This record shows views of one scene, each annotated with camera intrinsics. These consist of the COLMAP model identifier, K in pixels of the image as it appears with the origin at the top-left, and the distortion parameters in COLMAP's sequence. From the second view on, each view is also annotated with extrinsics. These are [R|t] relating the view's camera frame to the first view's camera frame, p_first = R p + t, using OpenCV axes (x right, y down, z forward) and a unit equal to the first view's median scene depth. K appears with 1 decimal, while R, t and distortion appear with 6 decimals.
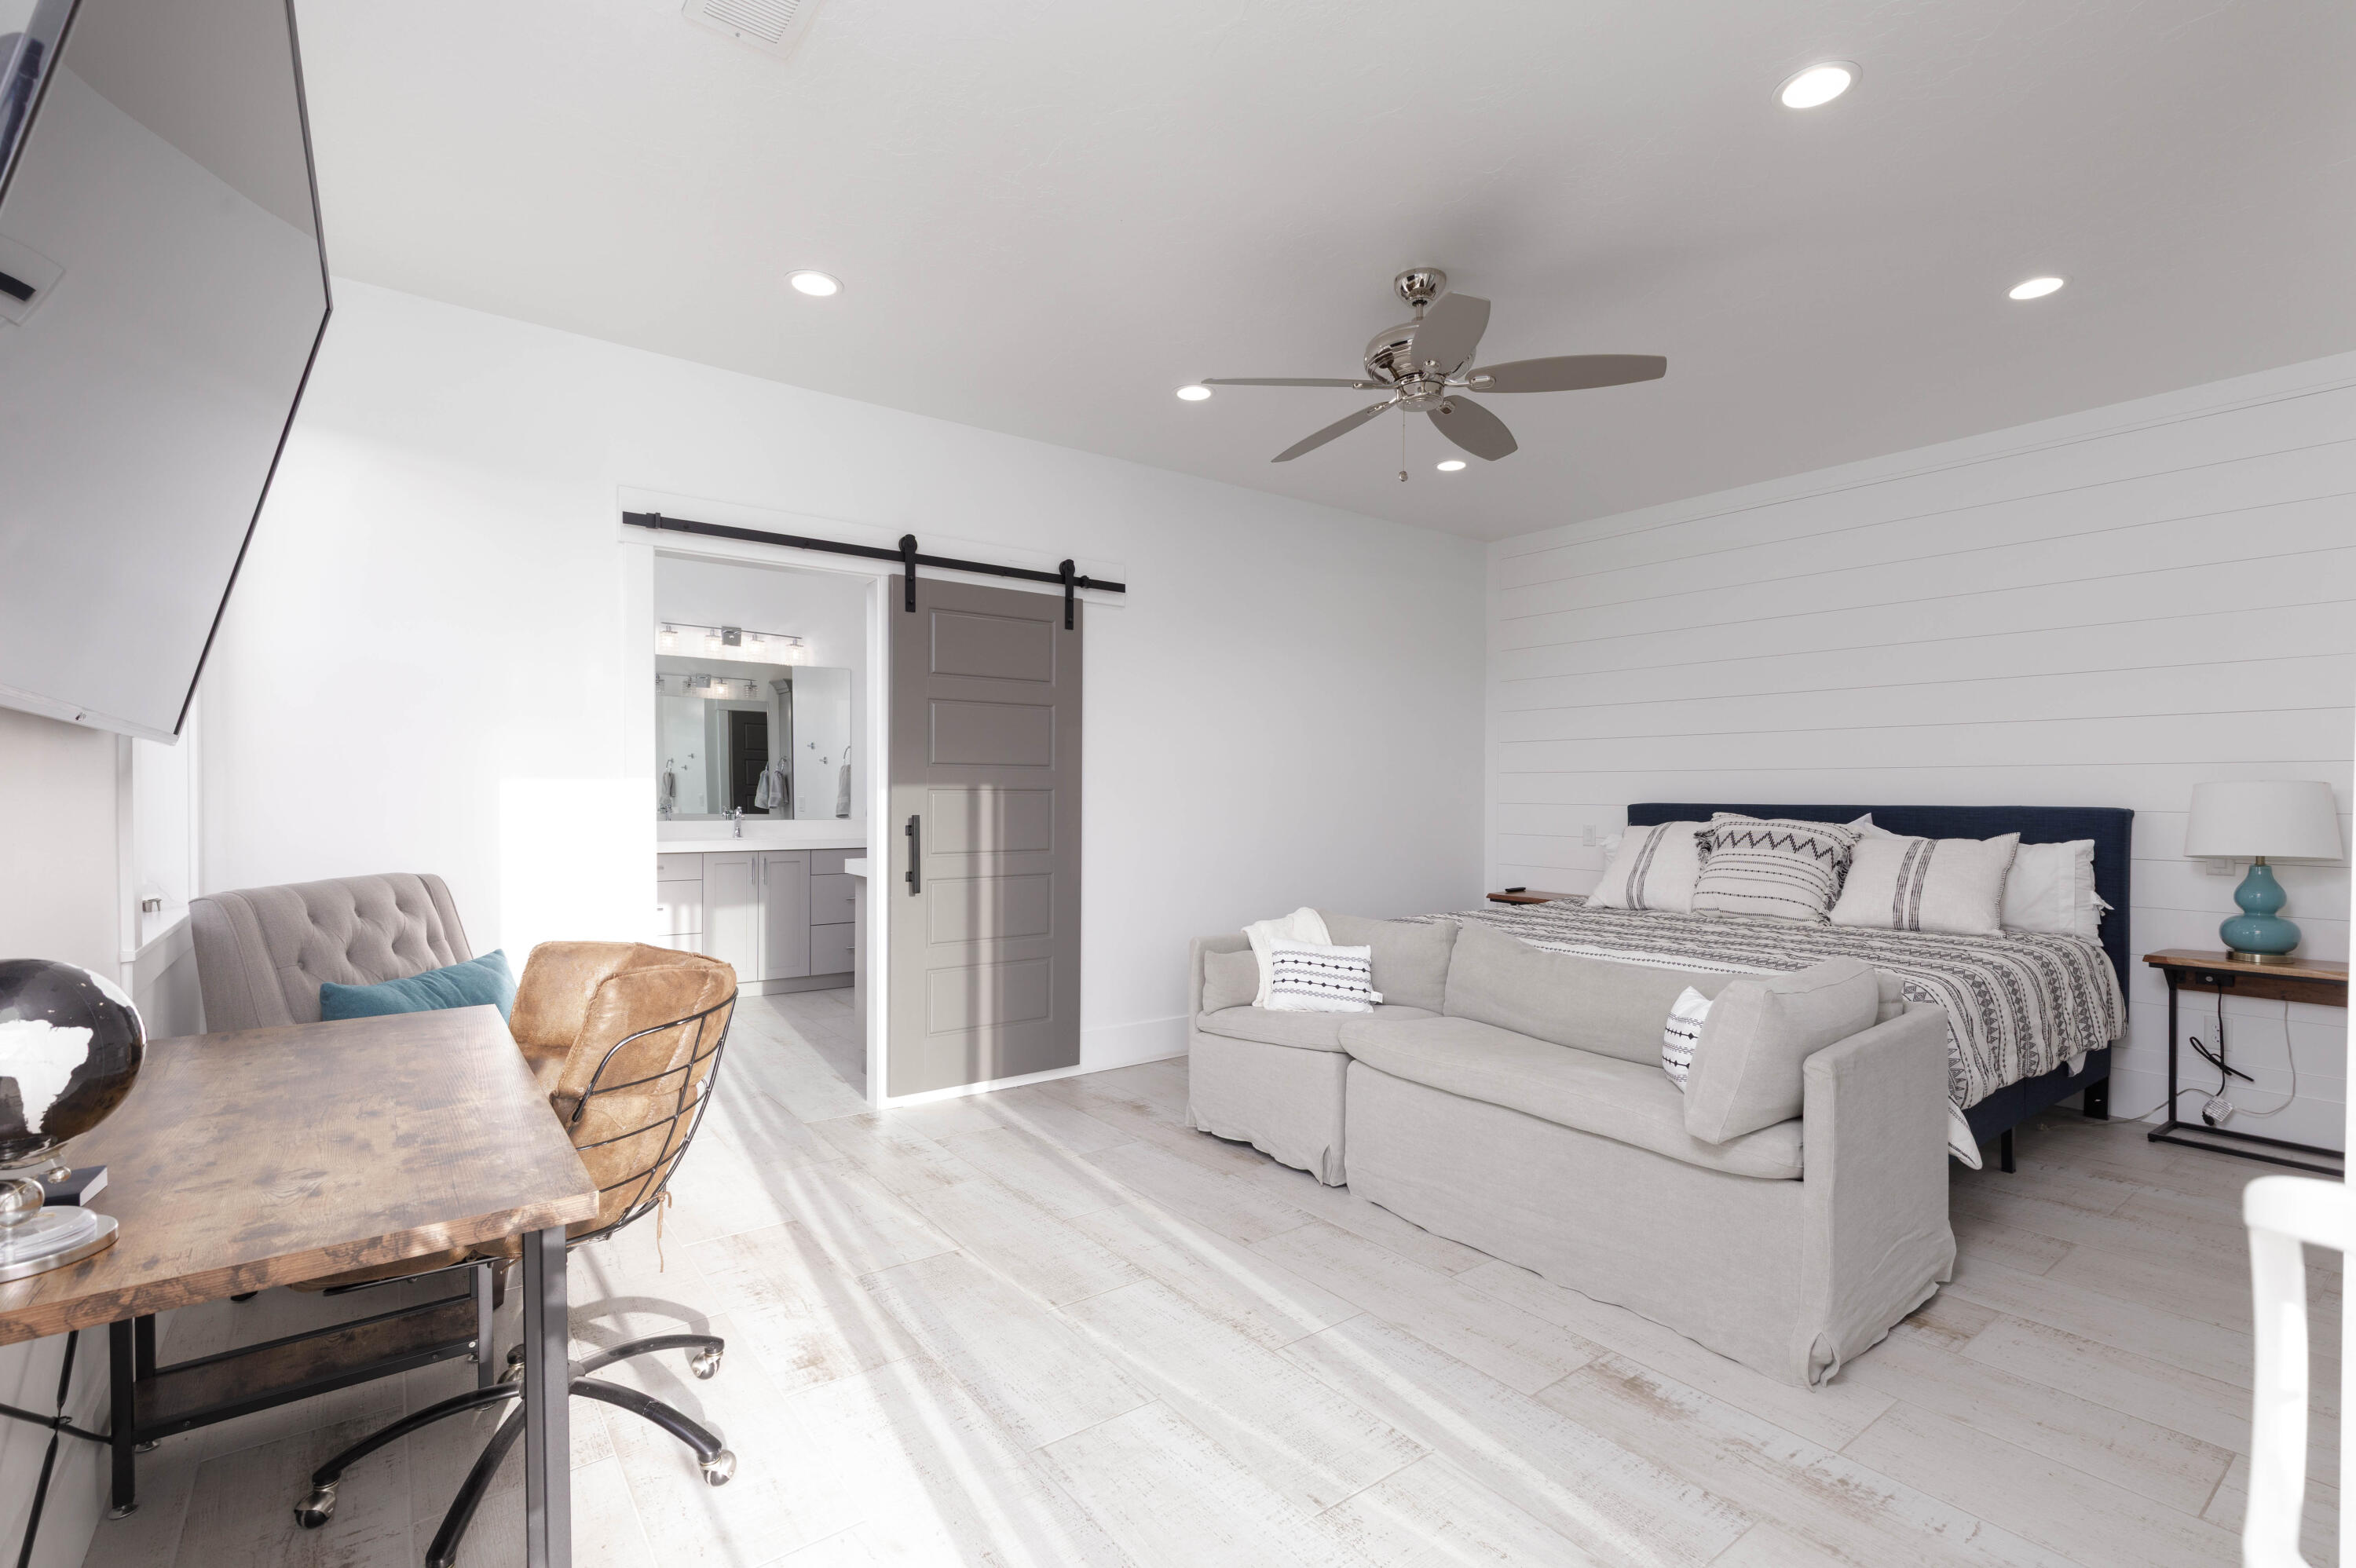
lens RADIAL K [[1055.0, 0, 1200.4], [0, 1055.0, 806.3], [0, 0, 1]] dist [0.013190, -0.000355]
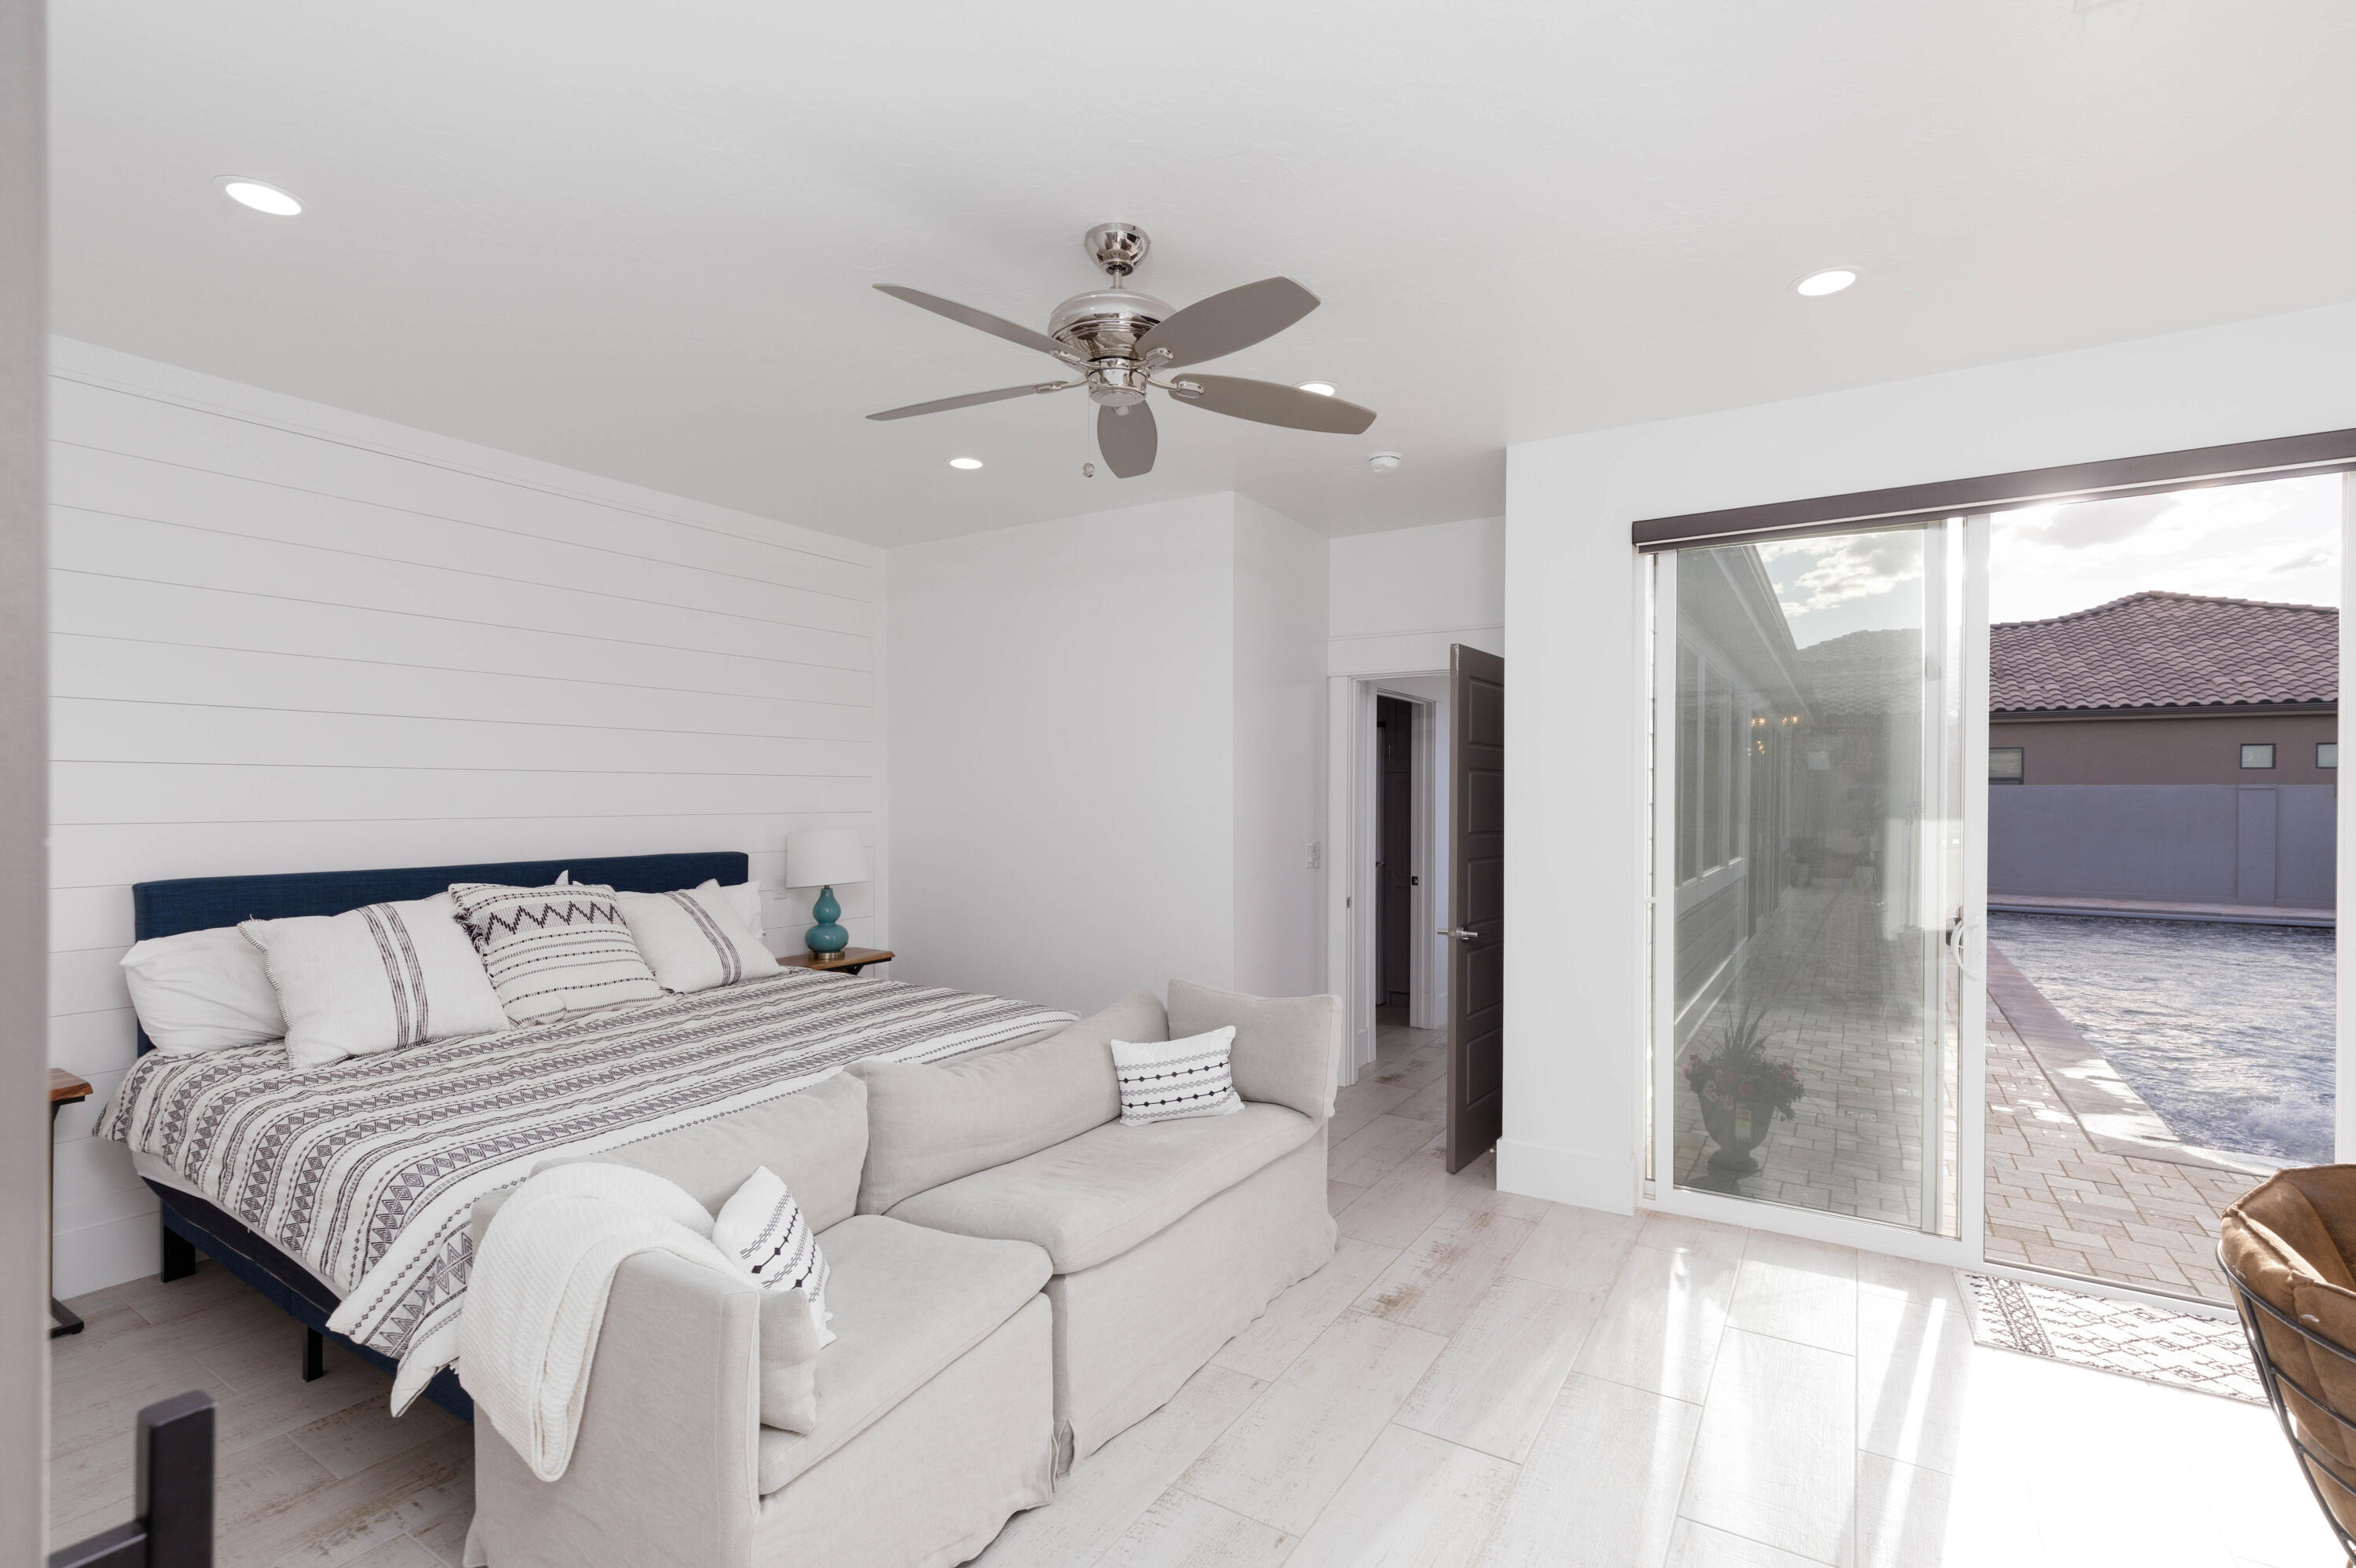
lens RADIAL K [[1055.0, 0, 1200.4], [0, 1055.0, 806.3], [0, 0, 1]] dist [0.013190, -0.000355]
pose [[-0.342155, -0.007764, 0.939611, -0.383060], [0.007205, 0.999915, 0.010886, -0.053473], [-0.939616, 0.010495, -0.342070, 0.826033]]
